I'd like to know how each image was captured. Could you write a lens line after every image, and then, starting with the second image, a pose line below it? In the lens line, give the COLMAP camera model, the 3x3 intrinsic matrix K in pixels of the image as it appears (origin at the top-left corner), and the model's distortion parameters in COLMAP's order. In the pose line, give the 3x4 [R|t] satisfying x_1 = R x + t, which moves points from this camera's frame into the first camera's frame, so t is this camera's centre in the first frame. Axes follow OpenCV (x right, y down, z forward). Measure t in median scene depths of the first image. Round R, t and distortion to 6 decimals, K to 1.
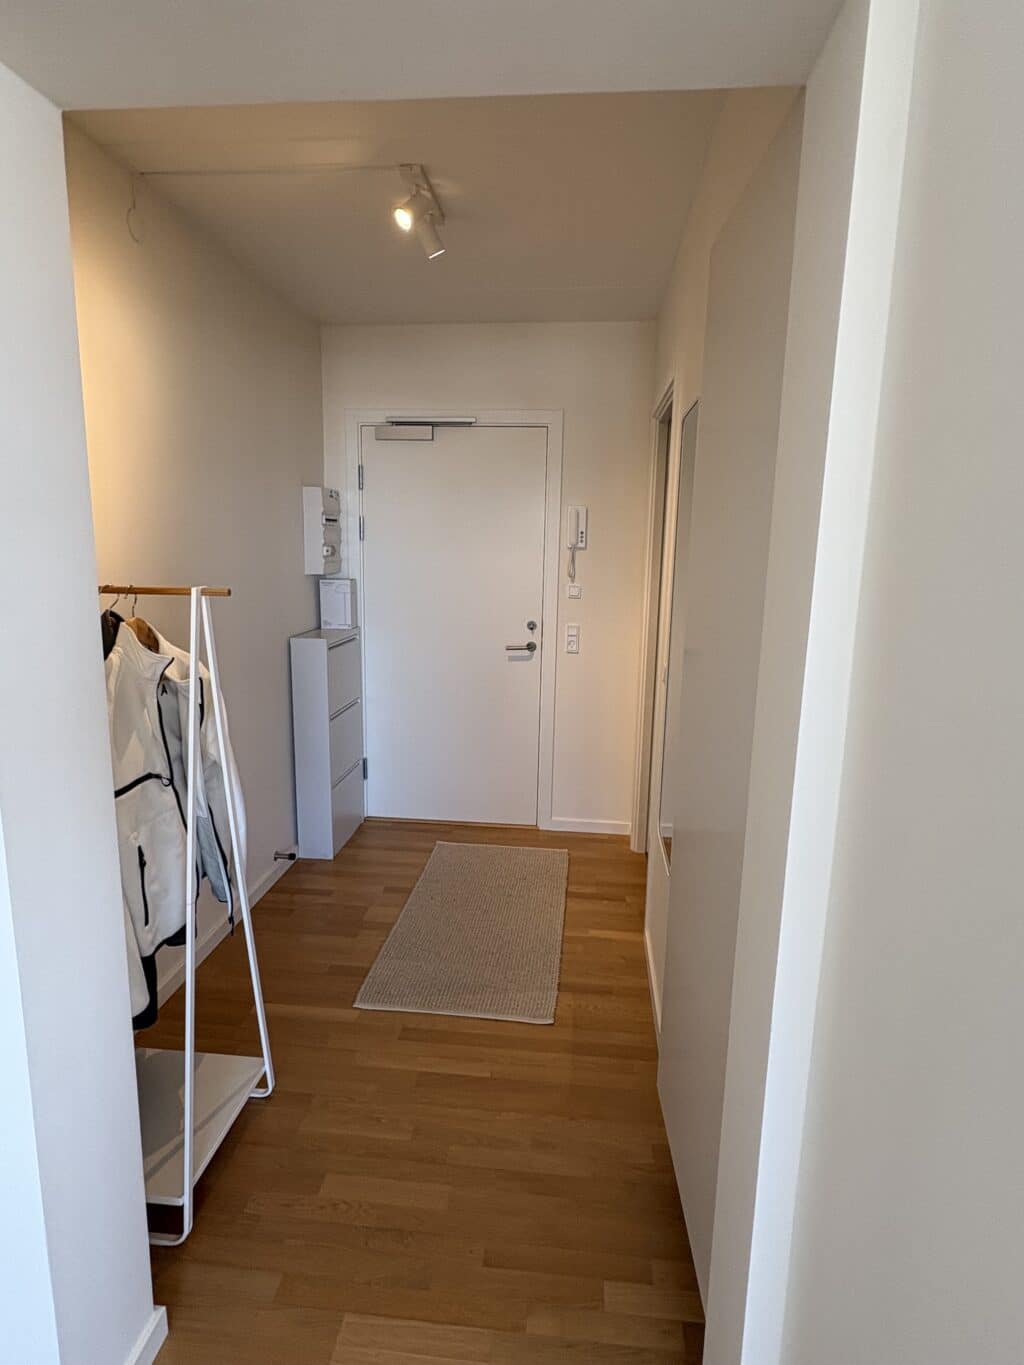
lens RADIAL K [[753.5, 0, 512.0], [0, 753.5, 682.5], [0, 0, 1]] dist [-0.017834, -0.000419]
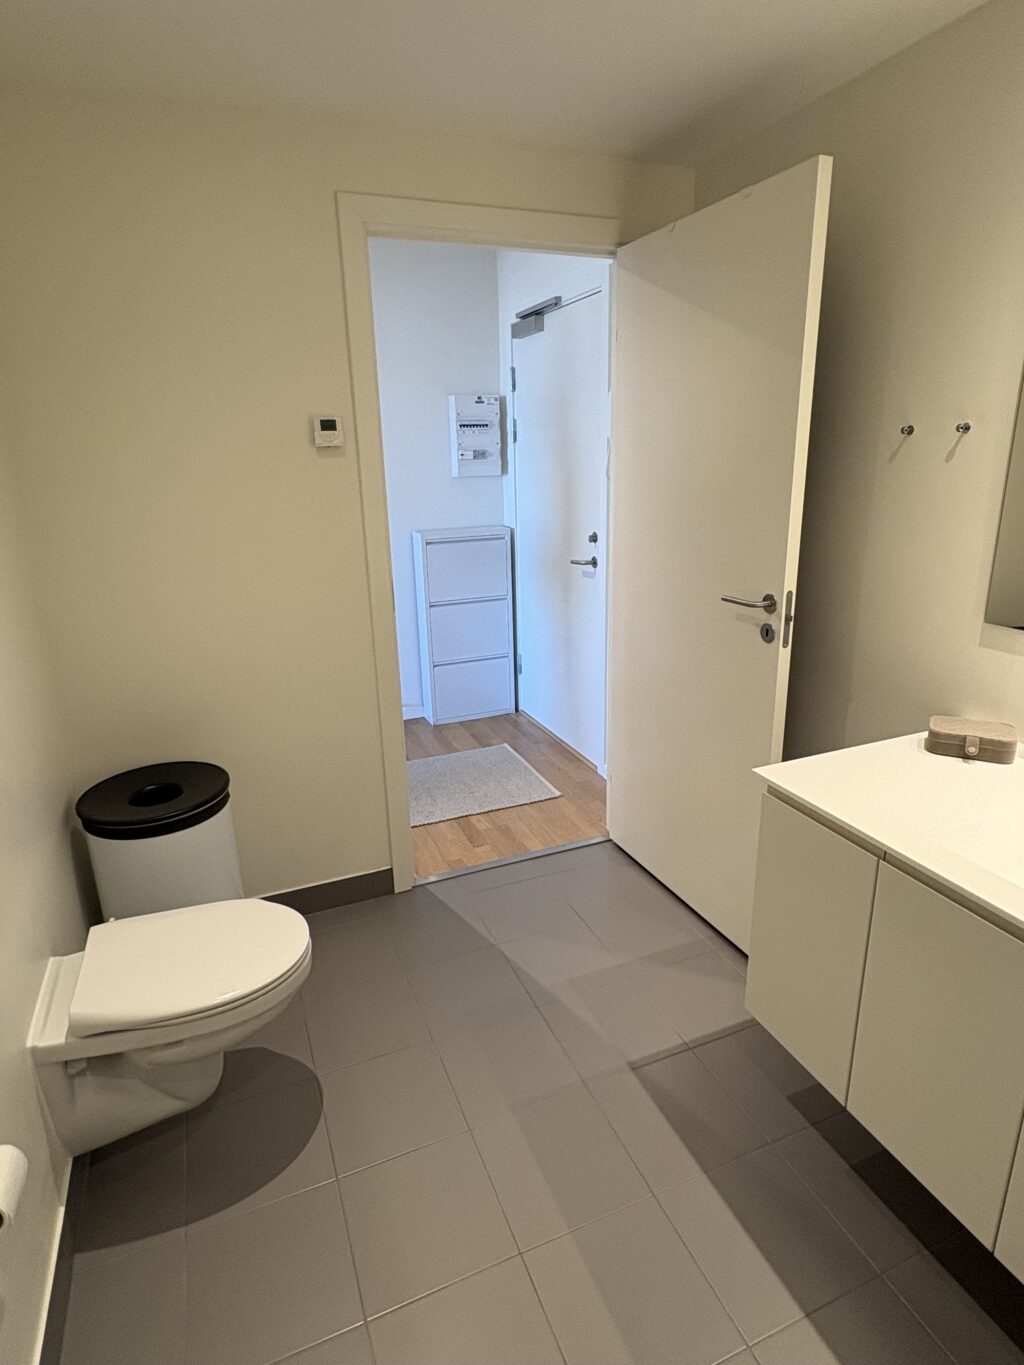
lens RADIAL K [[753.5, 0, 512.0], [0, 753.5, 682.5], [0, 0, 1]] dist [-0.017834, -0.000419]
pose [[0.462636, 0.232966, -0.855392, 0.755494], [-0.122474, 0.972400, 0.198594, -0.073655], [0.878048, 0.012886, 0.478399, 0.508844]]
